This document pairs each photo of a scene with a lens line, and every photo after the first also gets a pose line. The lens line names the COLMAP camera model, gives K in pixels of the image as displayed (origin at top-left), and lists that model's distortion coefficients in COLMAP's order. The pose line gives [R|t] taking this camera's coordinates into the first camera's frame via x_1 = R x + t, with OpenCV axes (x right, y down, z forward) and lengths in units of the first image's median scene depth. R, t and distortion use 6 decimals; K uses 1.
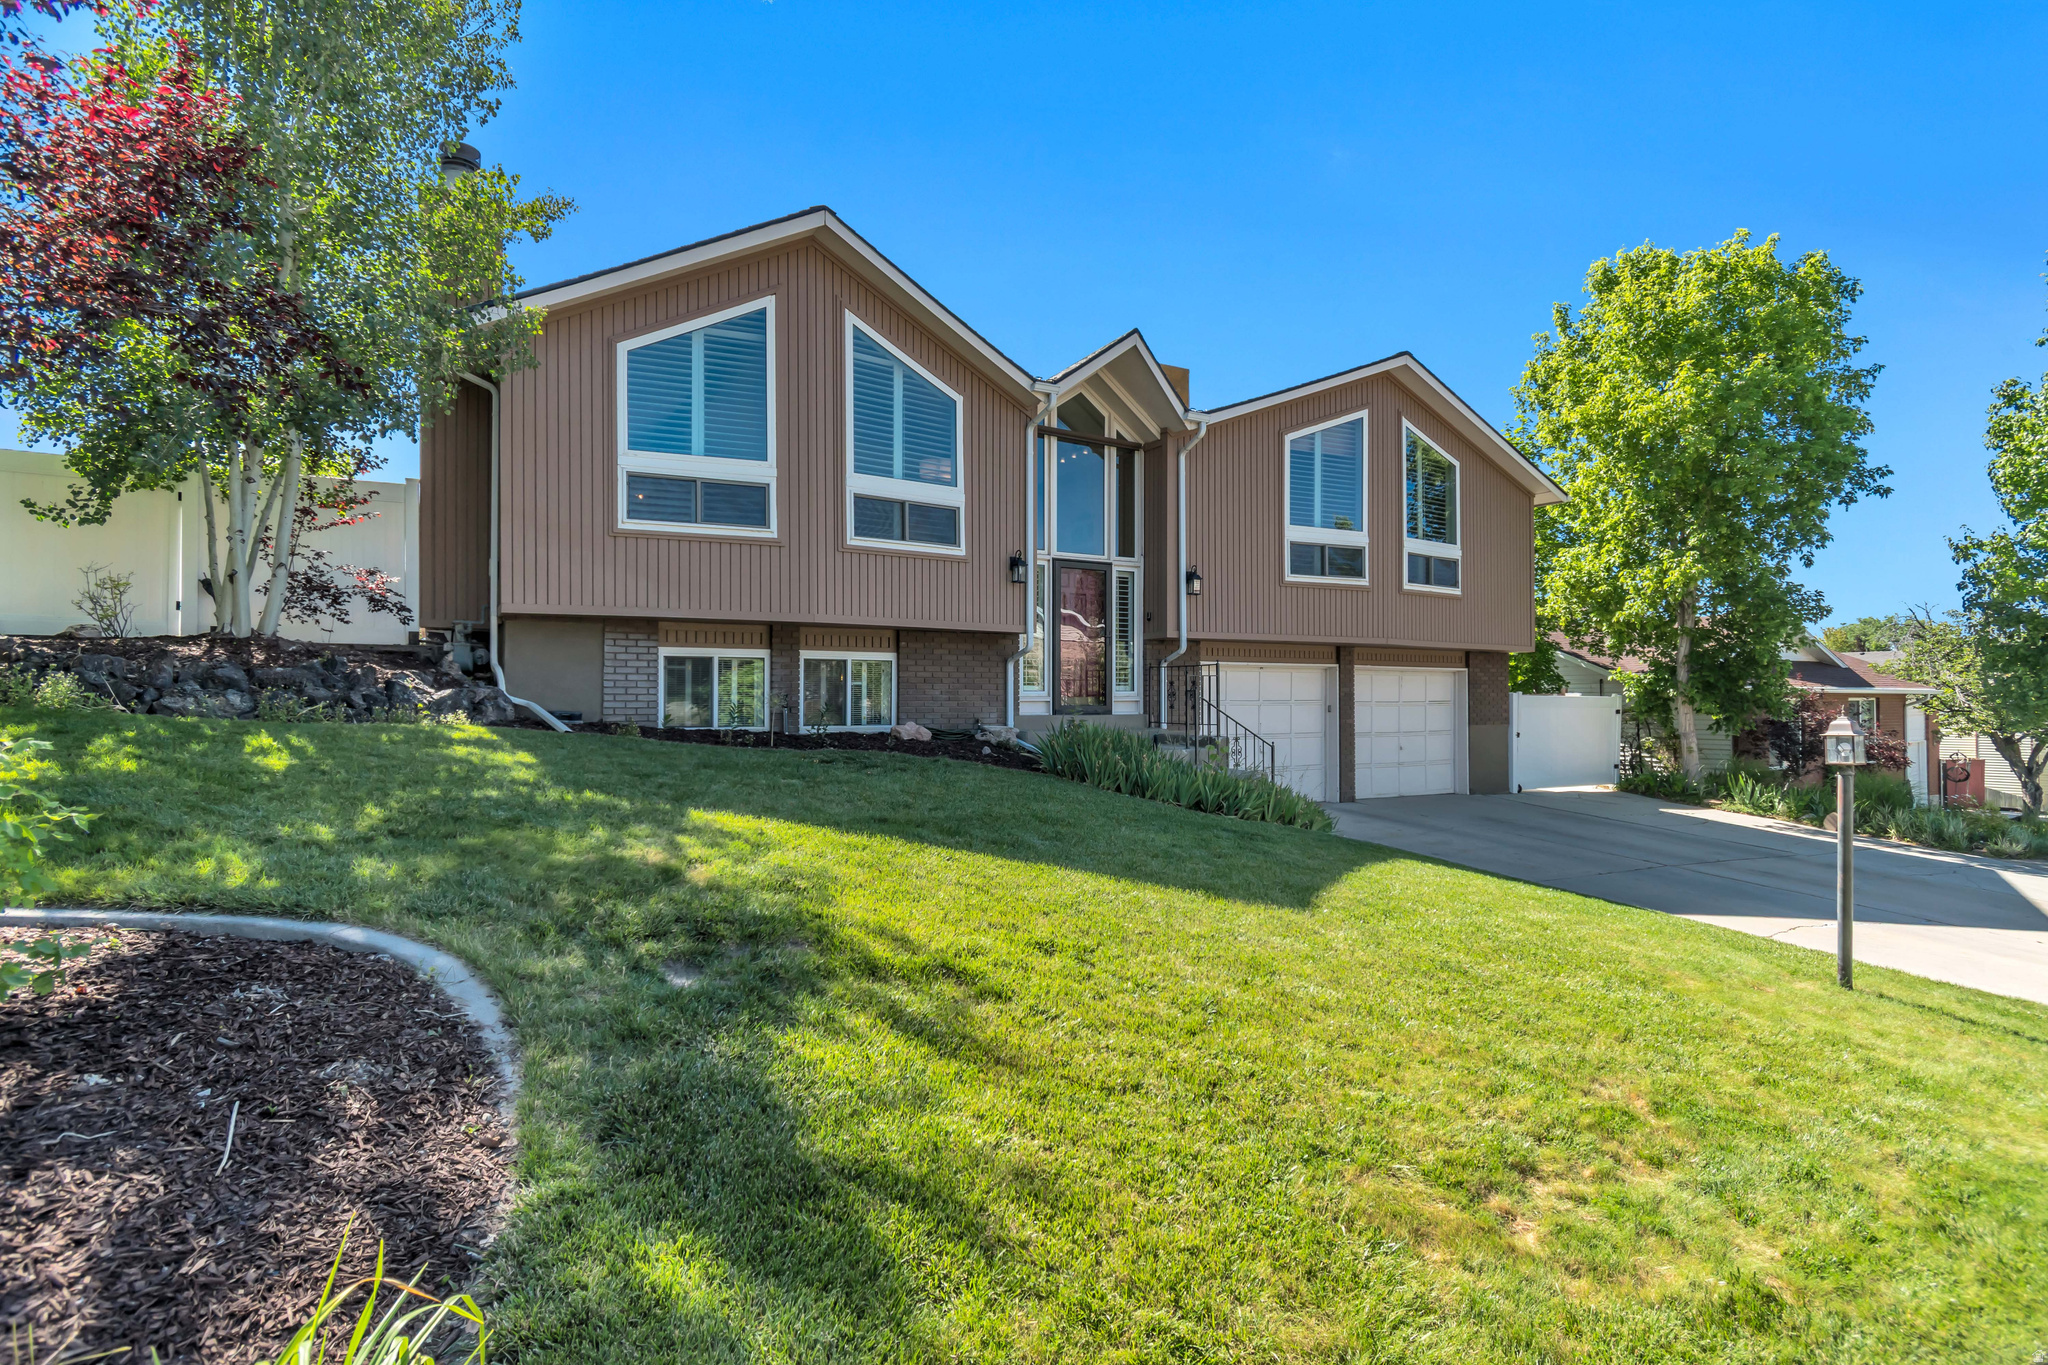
lens RADIAL K [[1023.2, 0, 1019.5], [0, 1023.2, 731.8], [0, 0, 1]] dist [-0.001139, -0.000009]
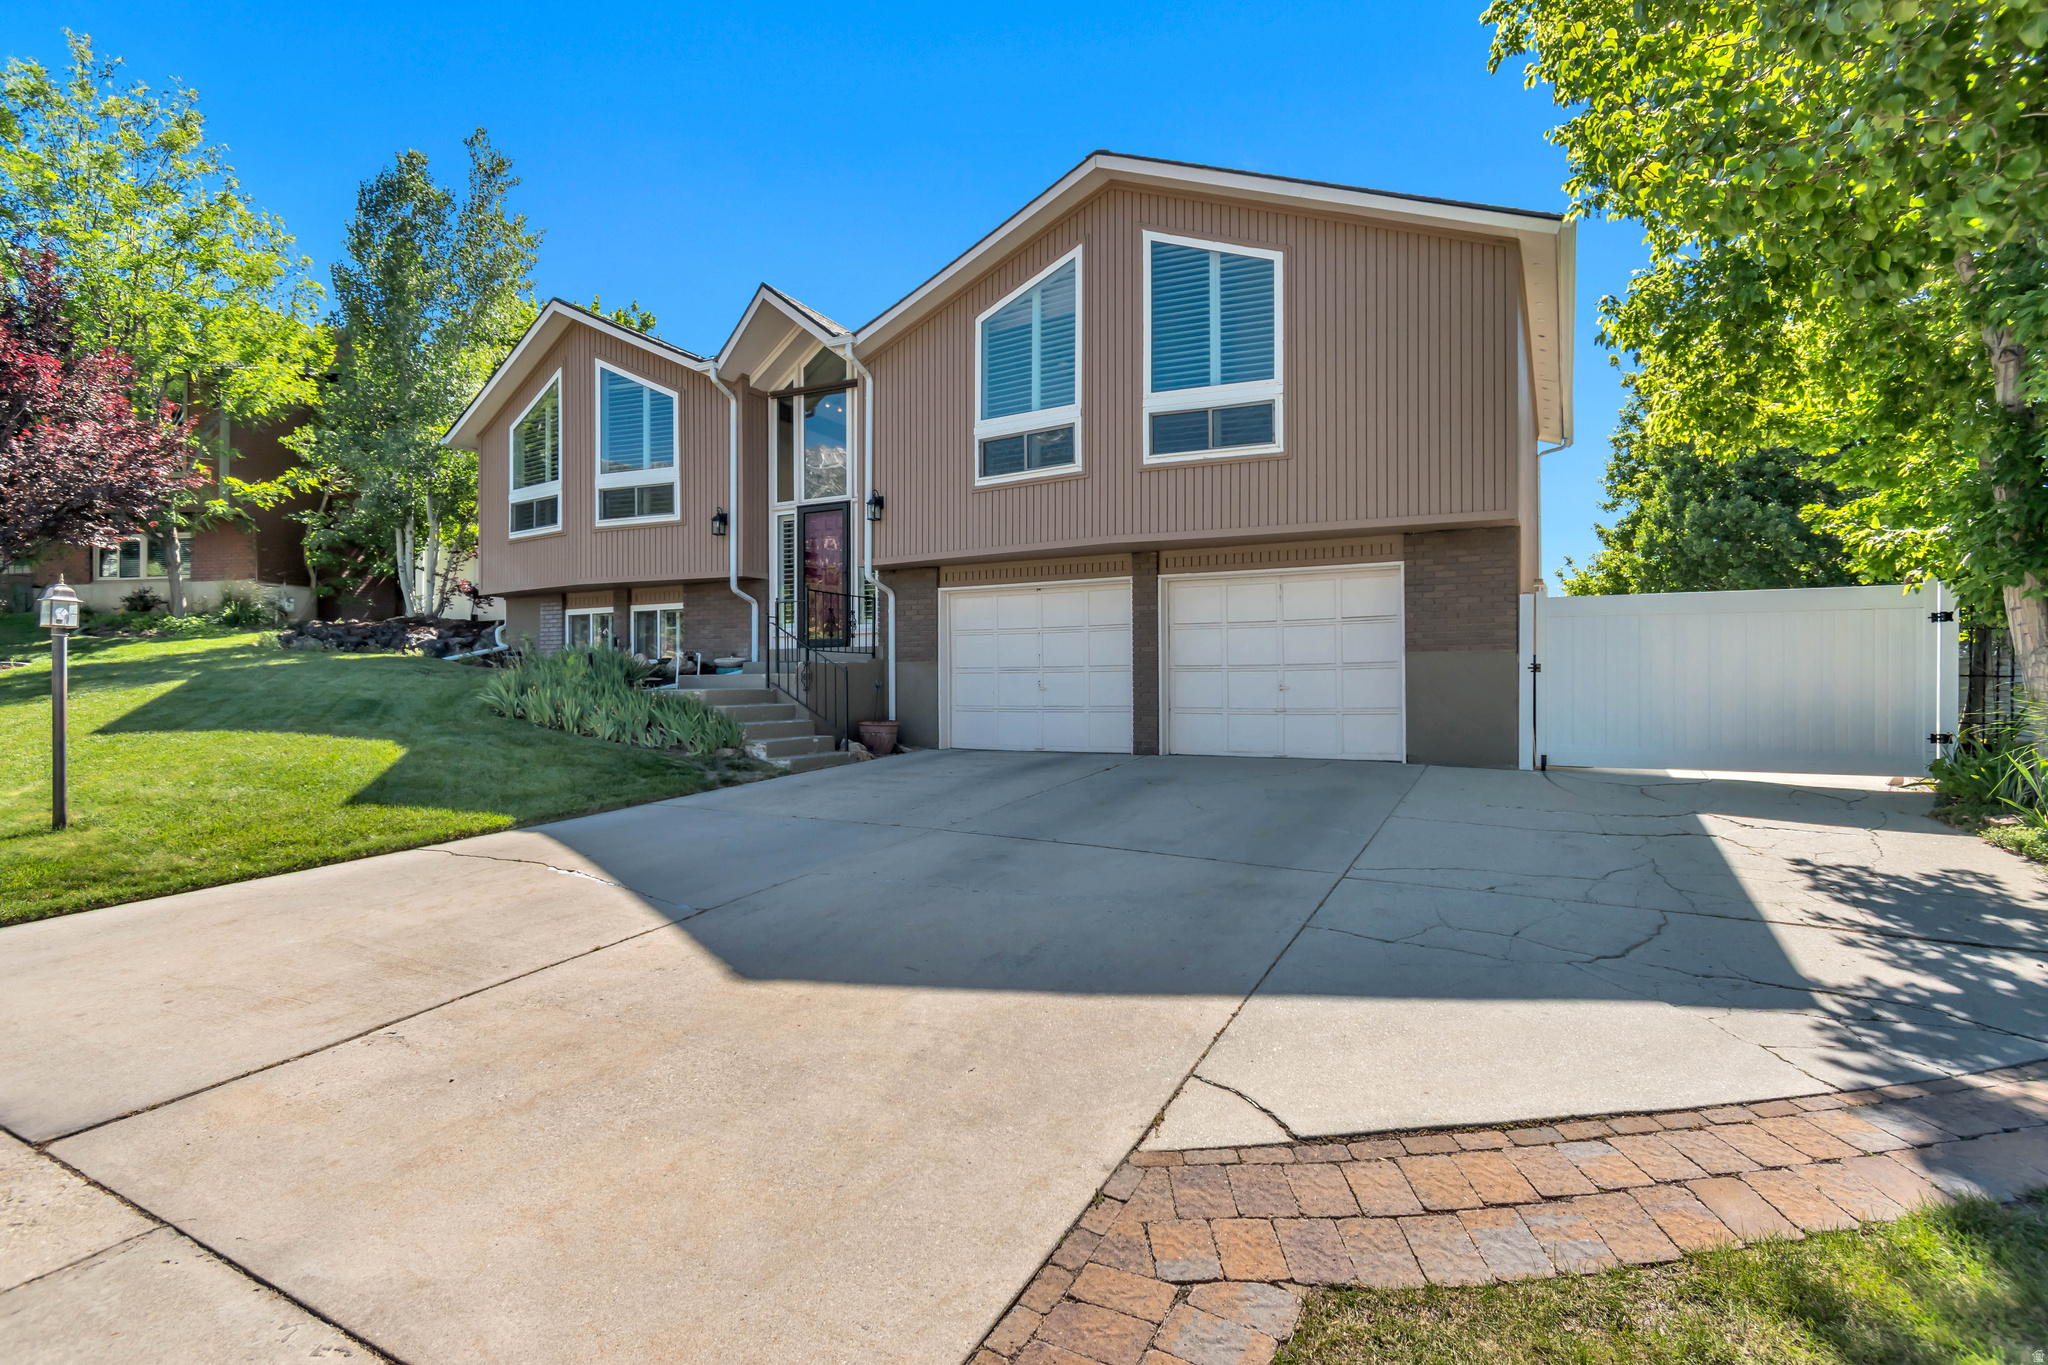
lens RADIAL K [[1077.0, 0, 1024.0], [0, 1077.0, 682.5], [0, 0, 1]] dist [-0.064305, 0.000239]
pose [[0.529812, 0.020641, -0.847864, 1.047217], [0.007778, 0.999543, 0.029194, -0.010603], [0.848079, -0.022062, 0.529410, 0.560056]]
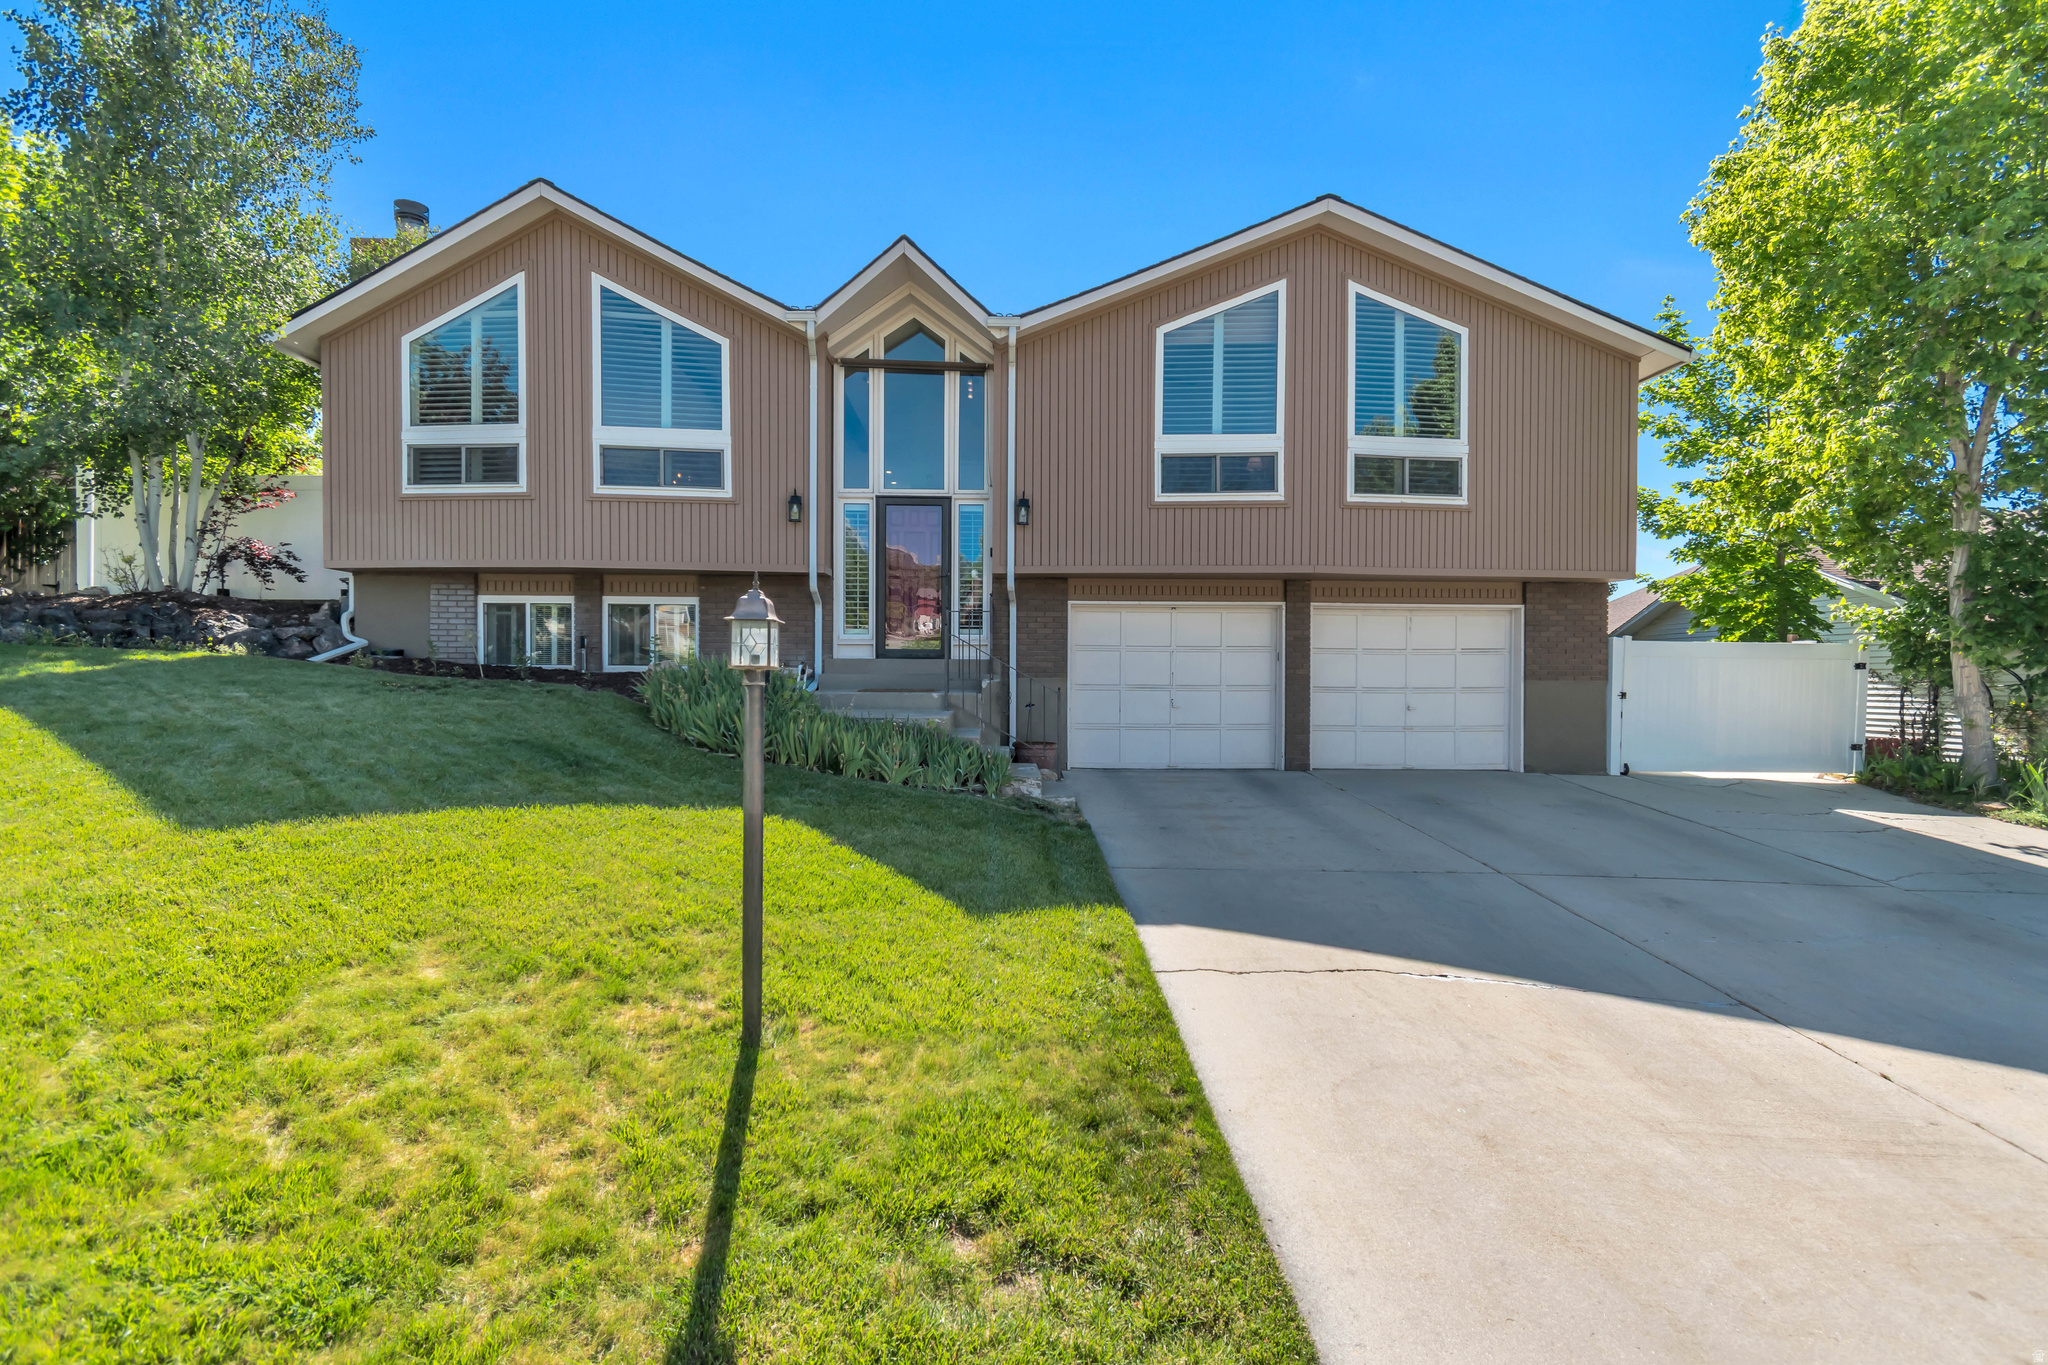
lens RADIAL K [[920.4, 0, 1024.0], [0, 920.4, 682.5], [0, 0, 1]] dist [-0.000532, -0.000353]
pose [[0.882739, 0.022466, -0.469326, 0.524002], [-0.019575, 0.999747, 0.011039, -0.005965], [0.469456, -0.000557, 0.882956, 0.283853]]
